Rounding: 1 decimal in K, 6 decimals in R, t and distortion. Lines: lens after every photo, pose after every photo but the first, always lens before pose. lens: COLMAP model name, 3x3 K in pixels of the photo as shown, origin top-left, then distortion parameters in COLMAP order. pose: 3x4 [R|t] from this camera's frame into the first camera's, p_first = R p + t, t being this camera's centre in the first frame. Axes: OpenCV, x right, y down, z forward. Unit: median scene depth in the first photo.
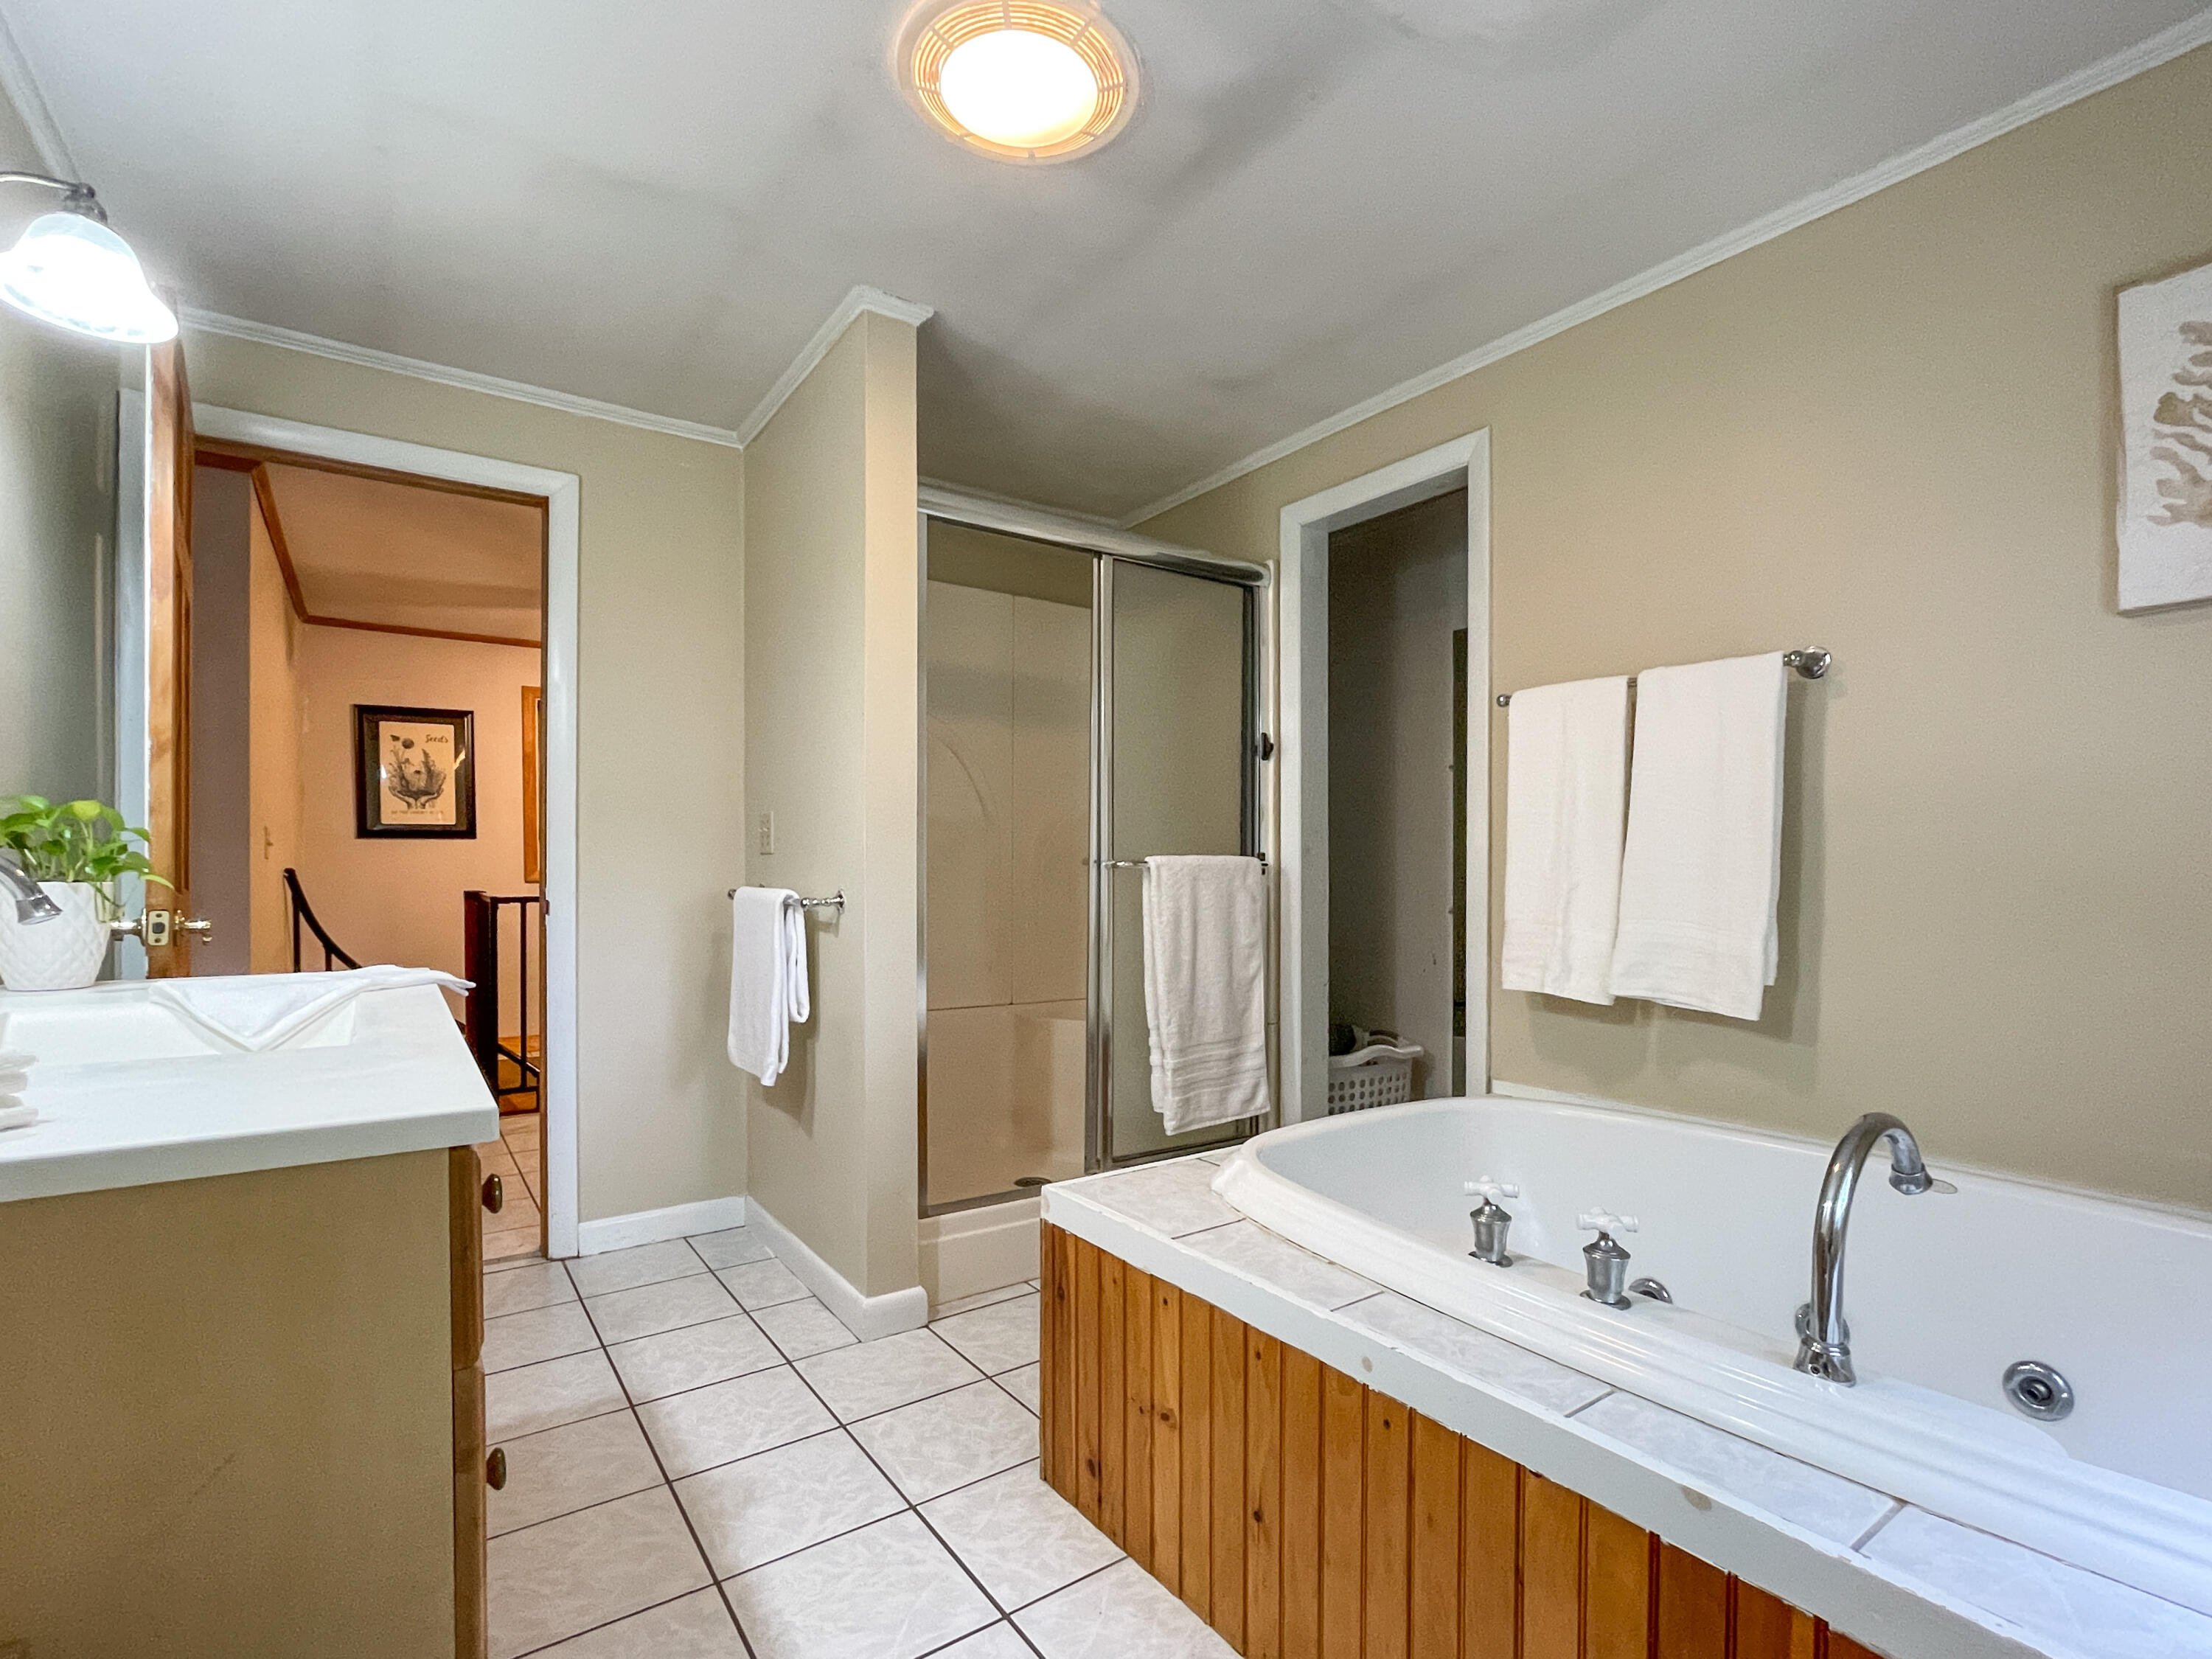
lens RADIAL K [[961.7, 0, 1105.3], [0, 961.7, 874.0], [0, 0, 1]] dist [-0.037413, -0.000116]
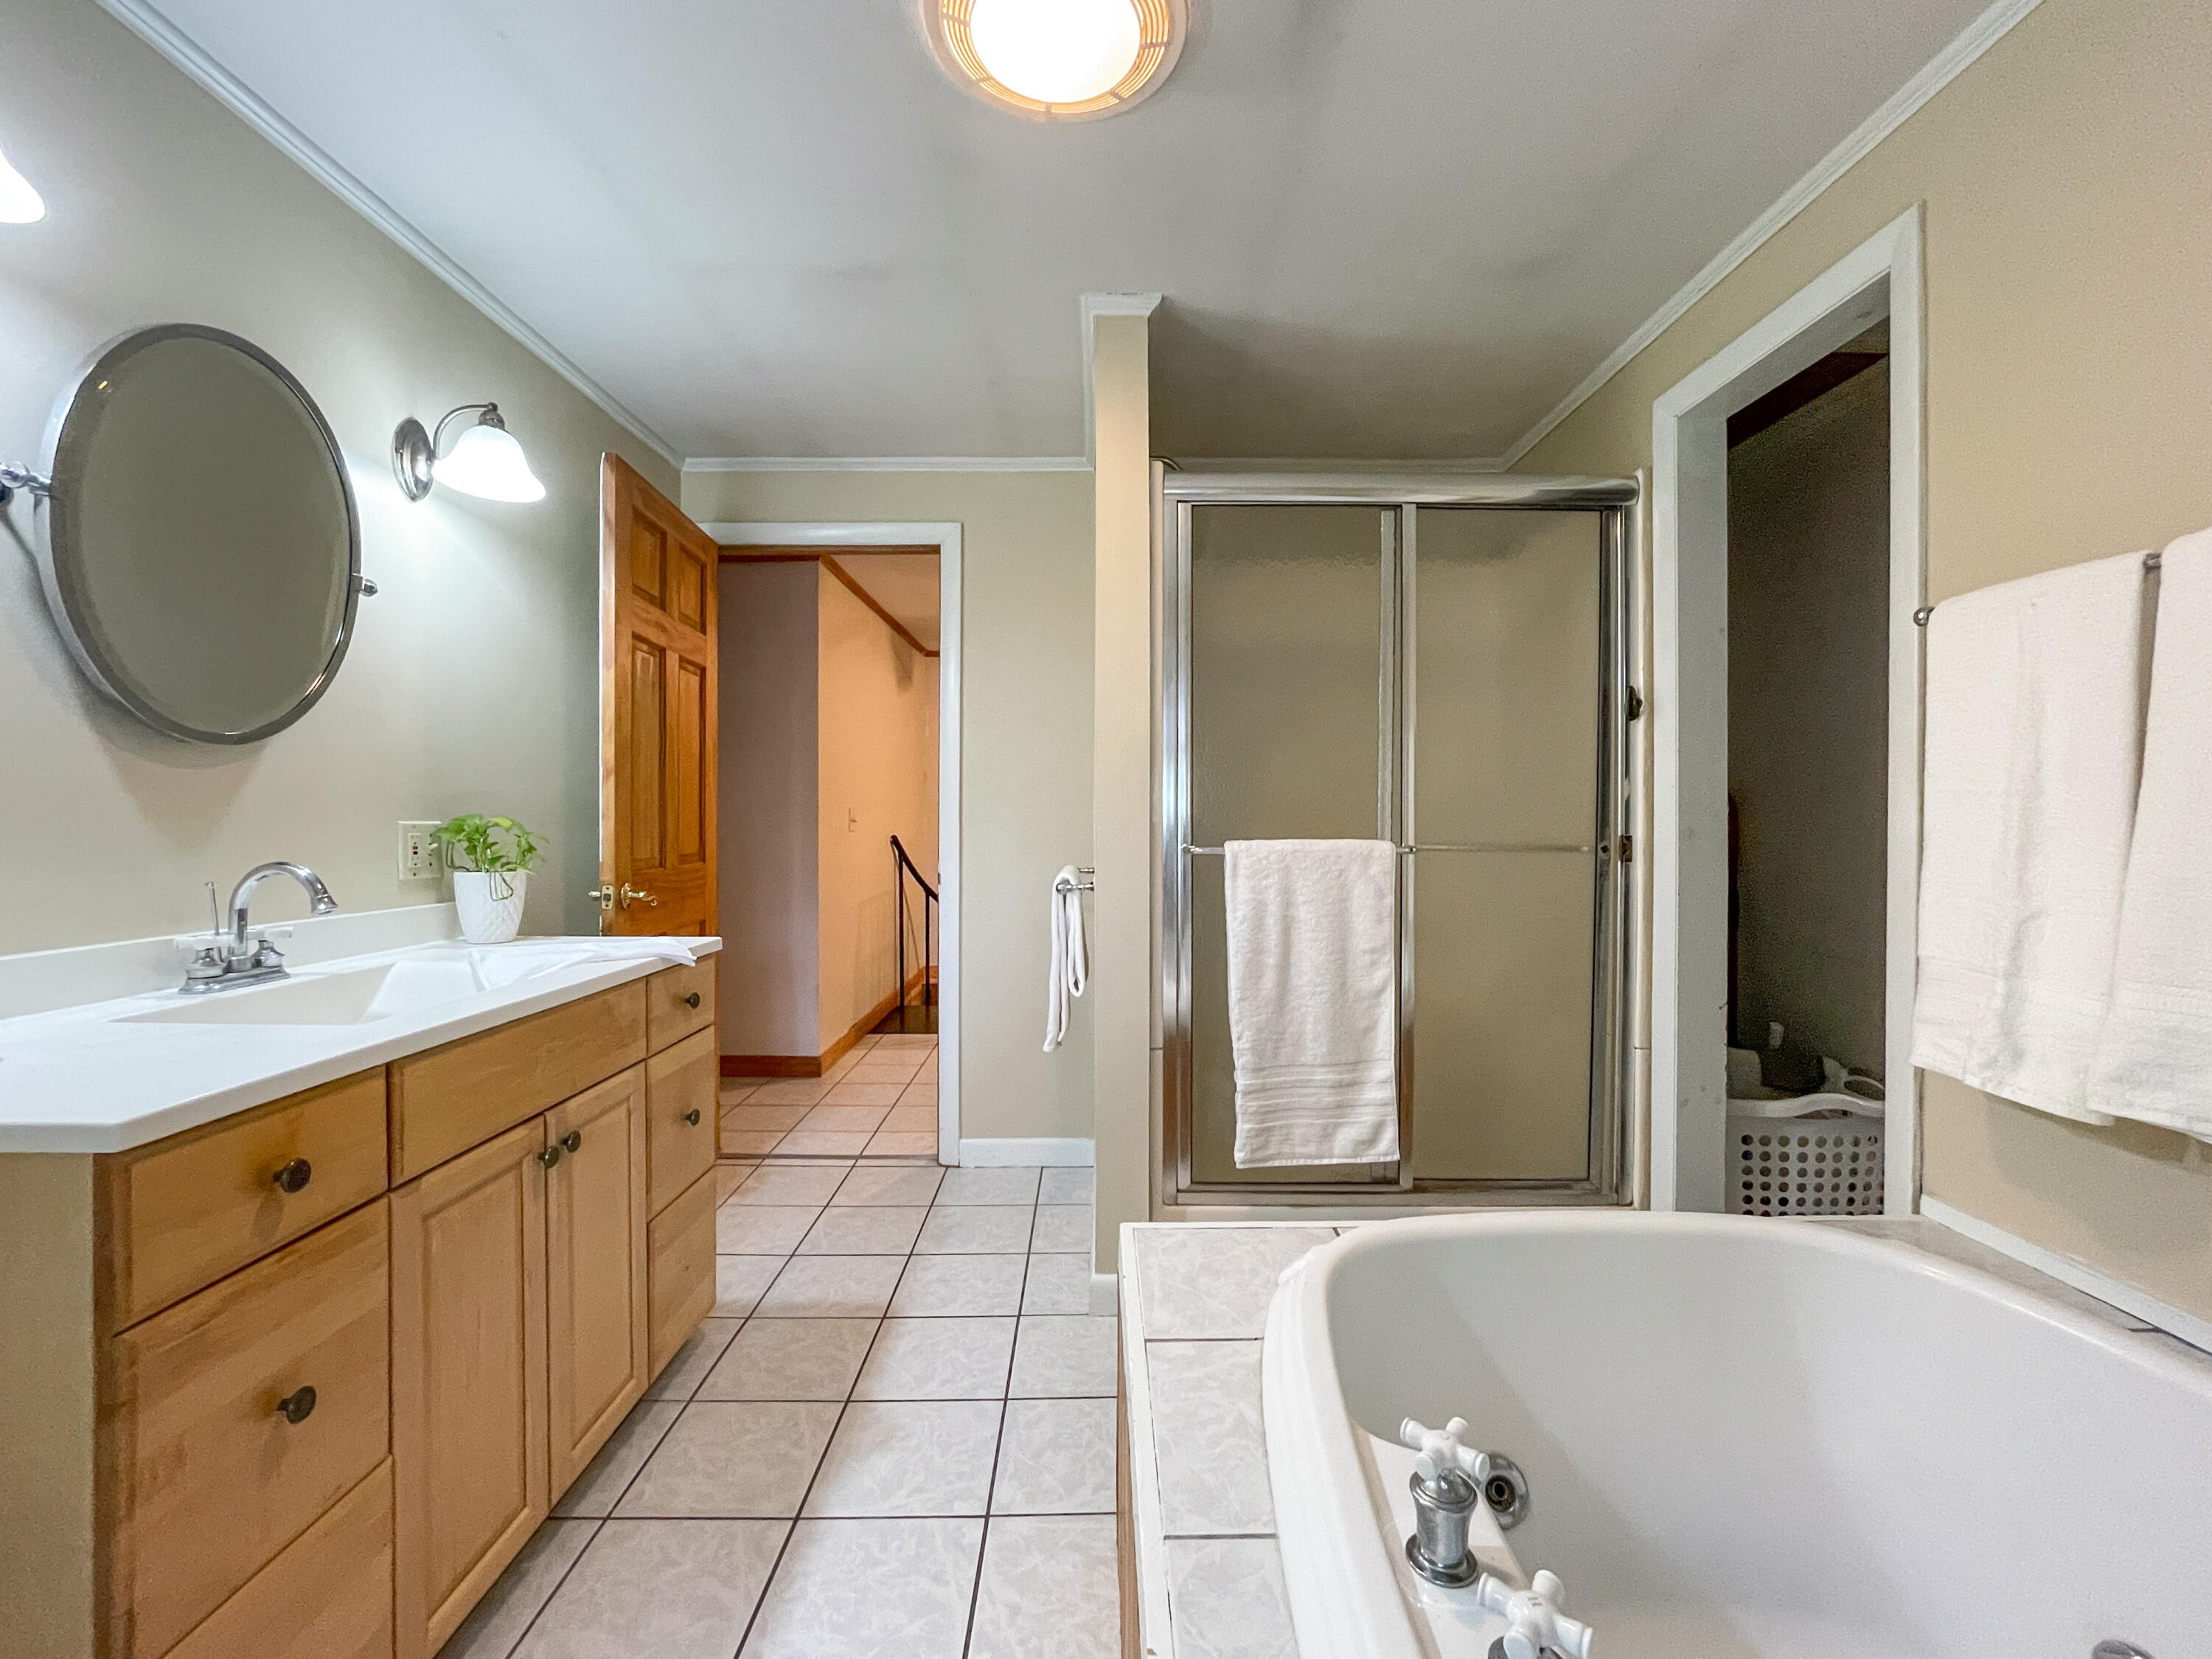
lens RADIAL K [[912.7, 0, 1112.0], [0, 912.7, 842.7], [0, 0, 1]] dist [-0.016910, 0.000084]
pose [[0.844938, -0.006859, -0.534821, 0.259023], [-0.001636, 0.999880, -0.015408, -0.002870], [0.534862, 0.013894, 0.844825, 0.158248]]
